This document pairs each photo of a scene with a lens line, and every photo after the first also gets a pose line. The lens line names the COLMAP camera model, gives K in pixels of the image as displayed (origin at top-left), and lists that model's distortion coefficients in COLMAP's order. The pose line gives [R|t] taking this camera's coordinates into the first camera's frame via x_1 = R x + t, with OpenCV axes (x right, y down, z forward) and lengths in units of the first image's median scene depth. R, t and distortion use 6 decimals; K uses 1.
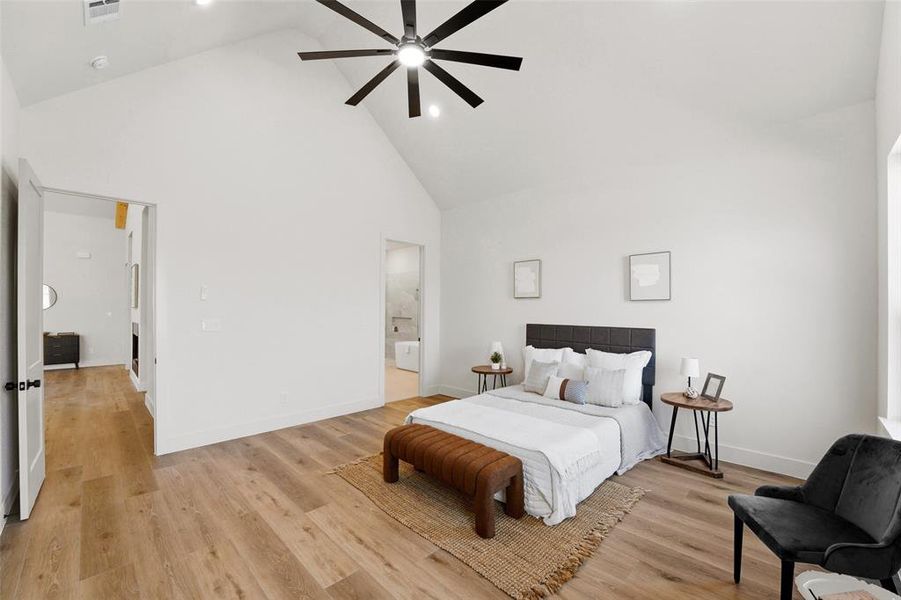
lens RADIAL K [[368.7, 0, 443.6], [0, 368.7, 303.4], [0, 0, 1]] dist [-0.019450, 0.000080]
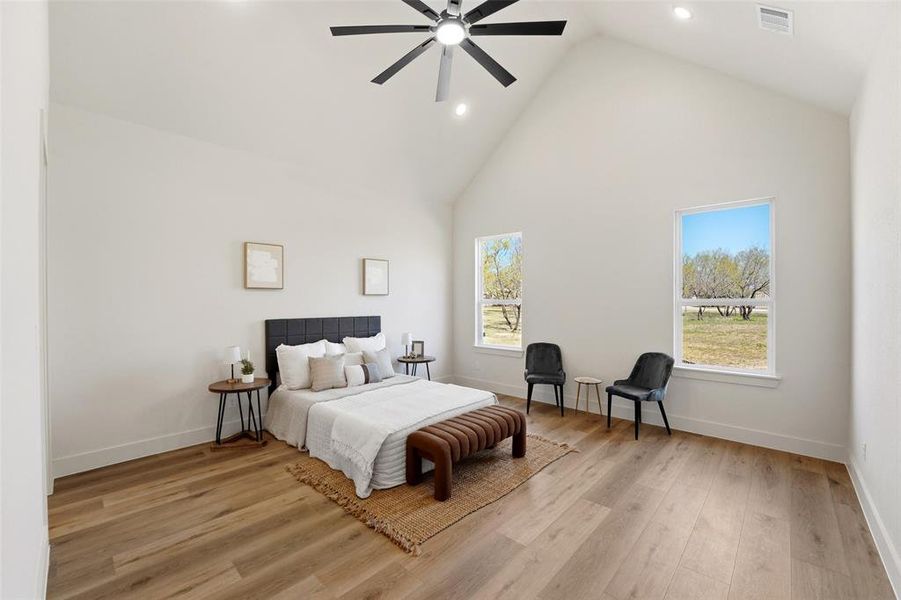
lens RADIAL K [[368.7, 0, 443.6], [0, 368.7, 303.4], [0, 0, 1]] dist [-0.019450, 0.000080]
pose [[-0.038913, -0.006129, 0.999224, -0.751195], [-0.012359, 0.999908, 0.005652, 0.010781], [-0.999166, -0.012130, -0.038985, 0.766670]]
